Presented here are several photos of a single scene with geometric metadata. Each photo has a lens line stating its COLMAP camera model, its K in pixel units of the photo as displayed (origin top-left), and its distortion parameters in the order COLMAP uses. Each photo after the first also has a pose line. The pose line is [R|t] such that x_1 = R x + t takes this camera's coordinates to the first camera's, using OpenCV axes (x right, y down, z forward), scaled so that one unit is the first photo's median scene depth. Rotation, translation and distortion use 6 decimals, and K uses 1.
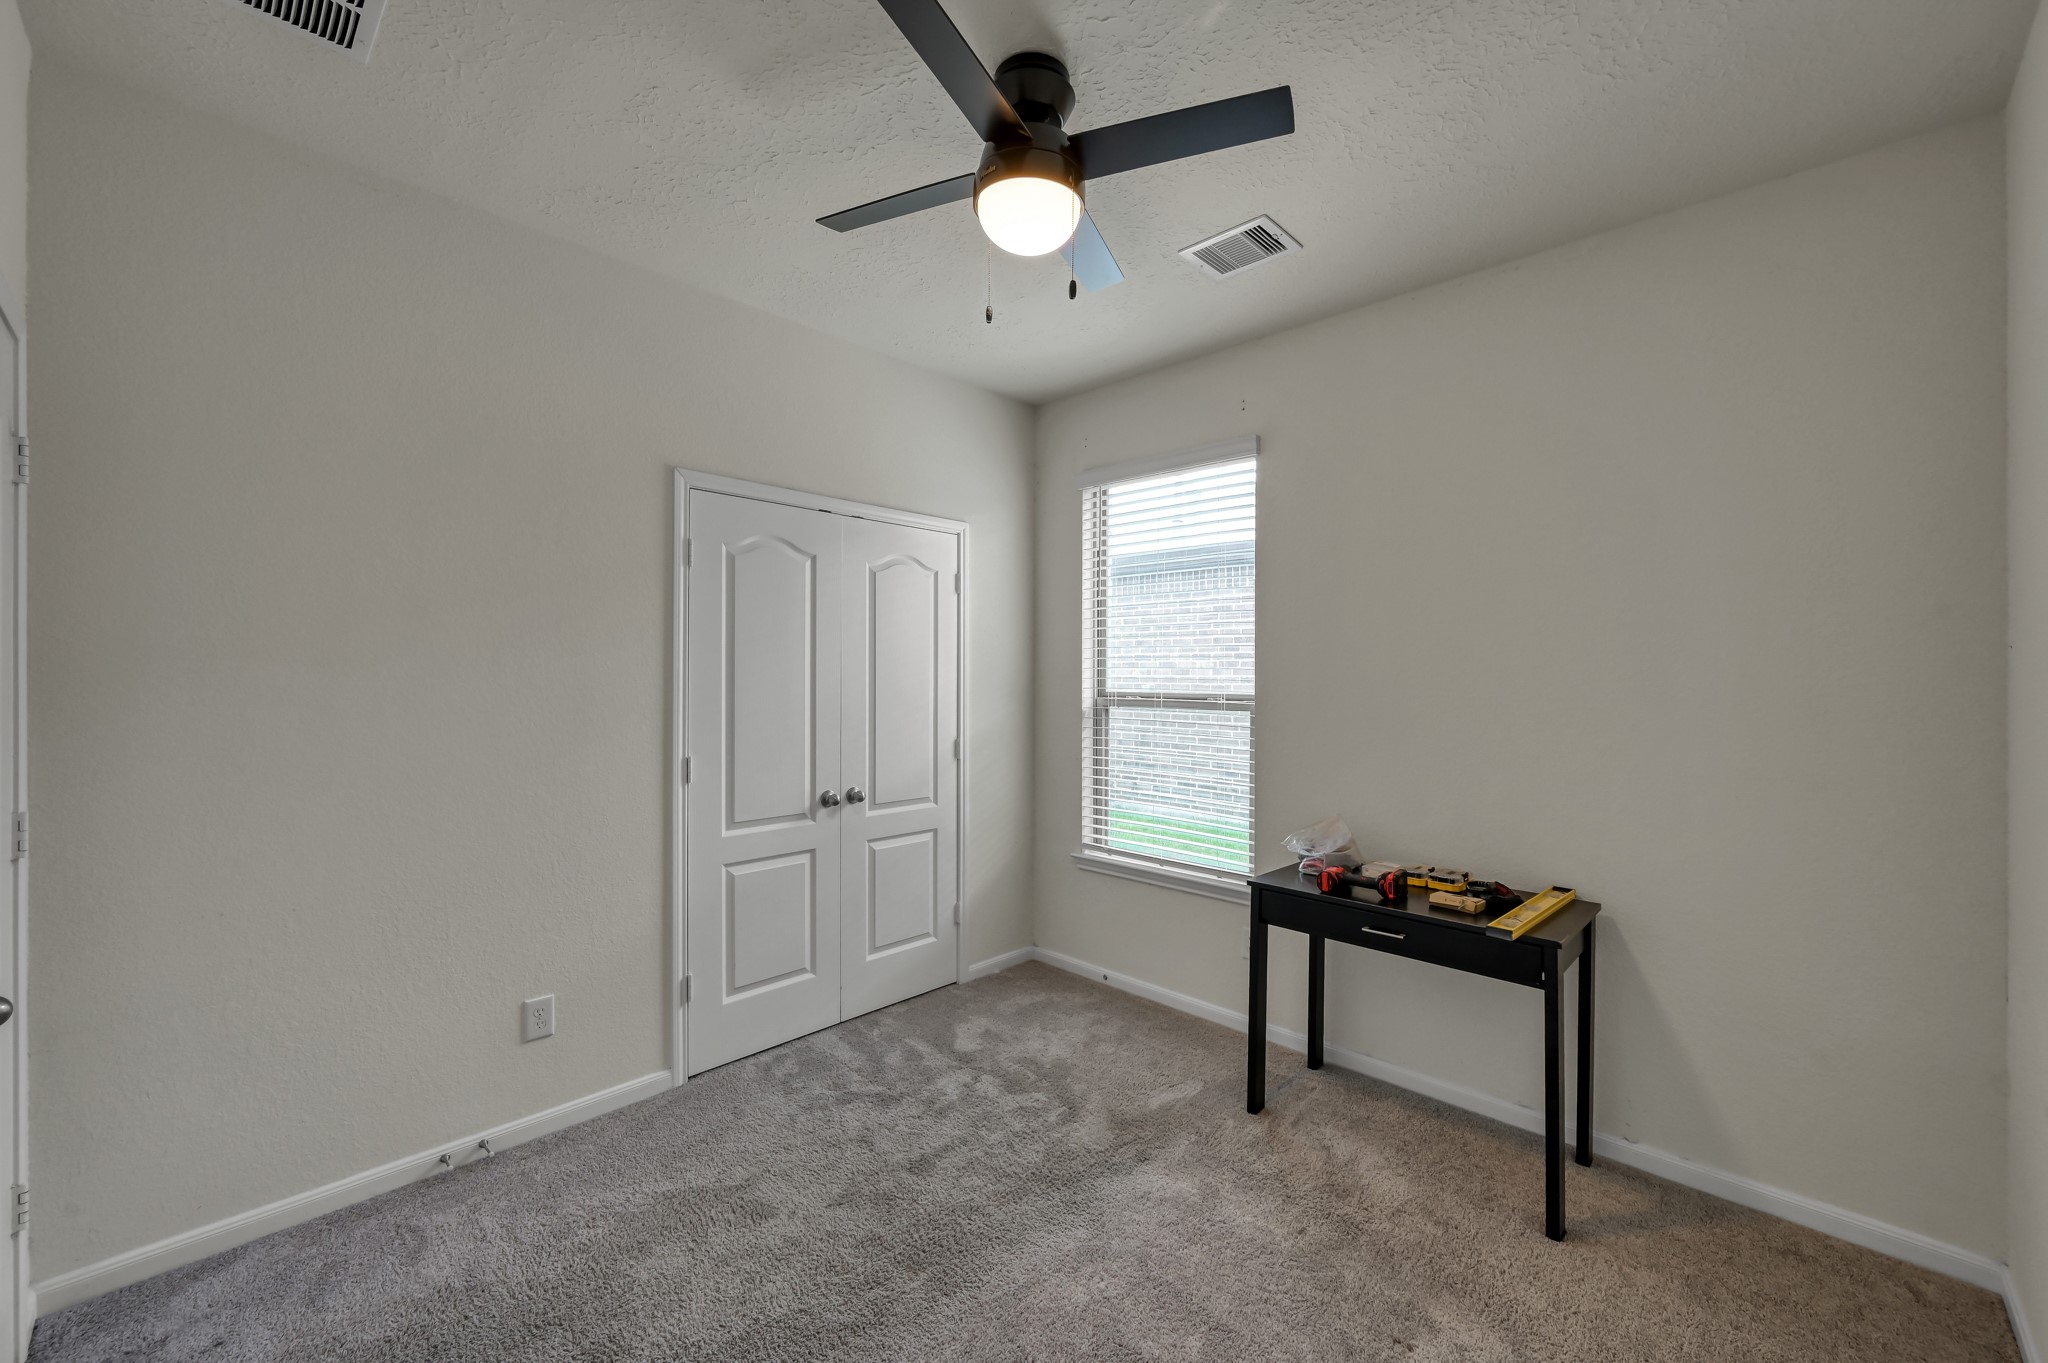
lens RADIAL K [[804.4, 0, 1024.1], [0, 804.4, 680.1], [0, 0, 1]] dist [-0.002562, 0.000550]
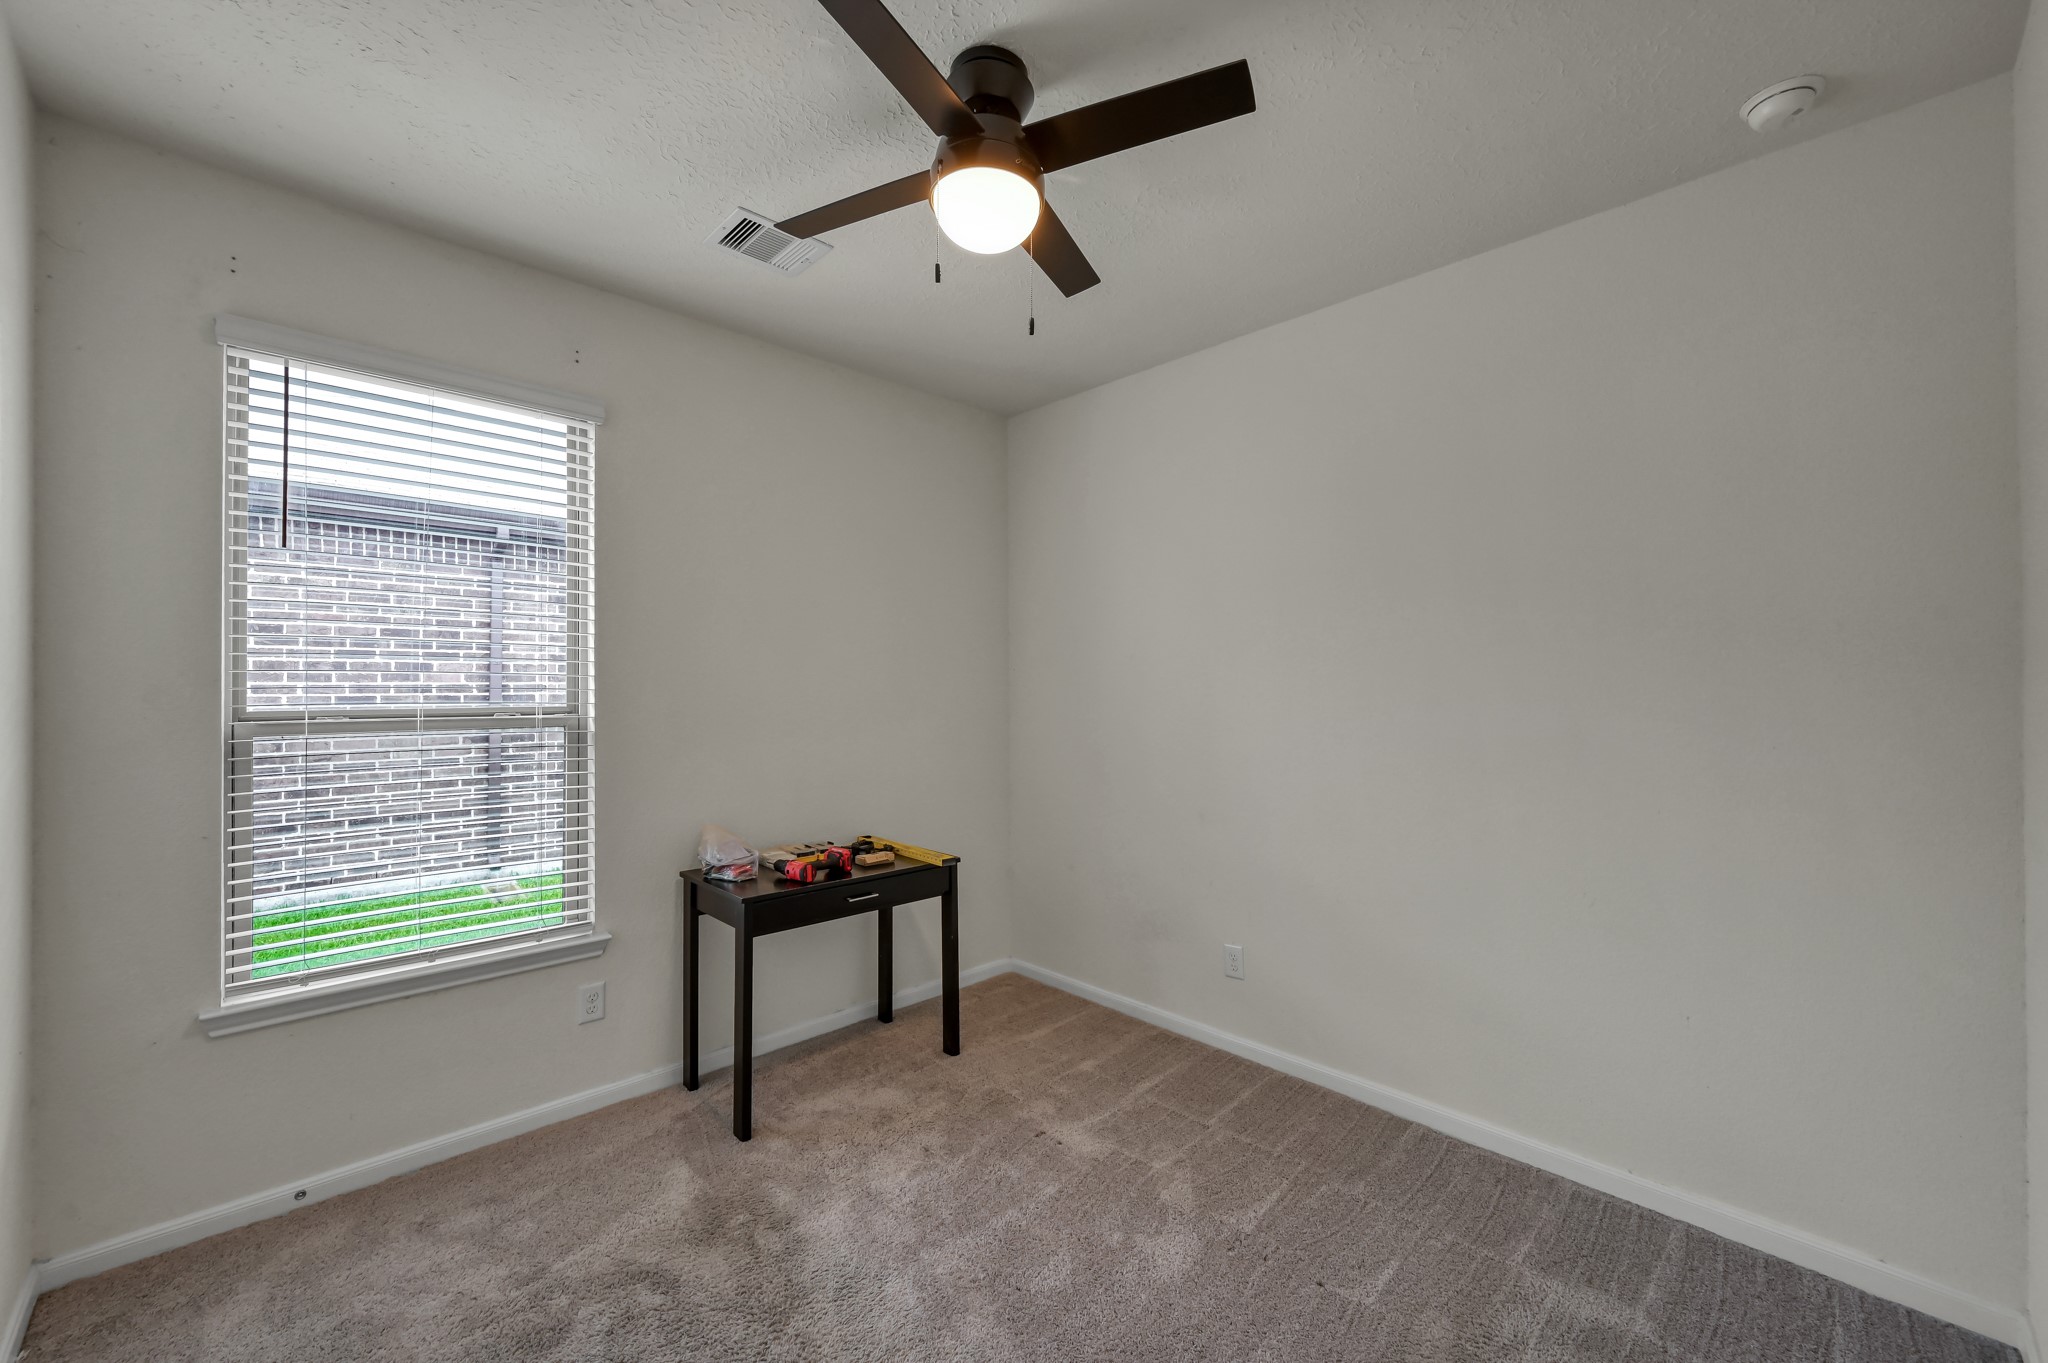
lens RADIAL K [[804.4, 0, 1024.1], [0, 804.4, 680.1], [0, 0, 1]] dist [-0.002562, 0.000550]
pose [[0.037453, -0.001333, 0.999297, -0.492434], [0.002007, 0.999997, 0.001259, -0.007948], [-0.999296, 0.001958, 0.037456, 0.471627]]
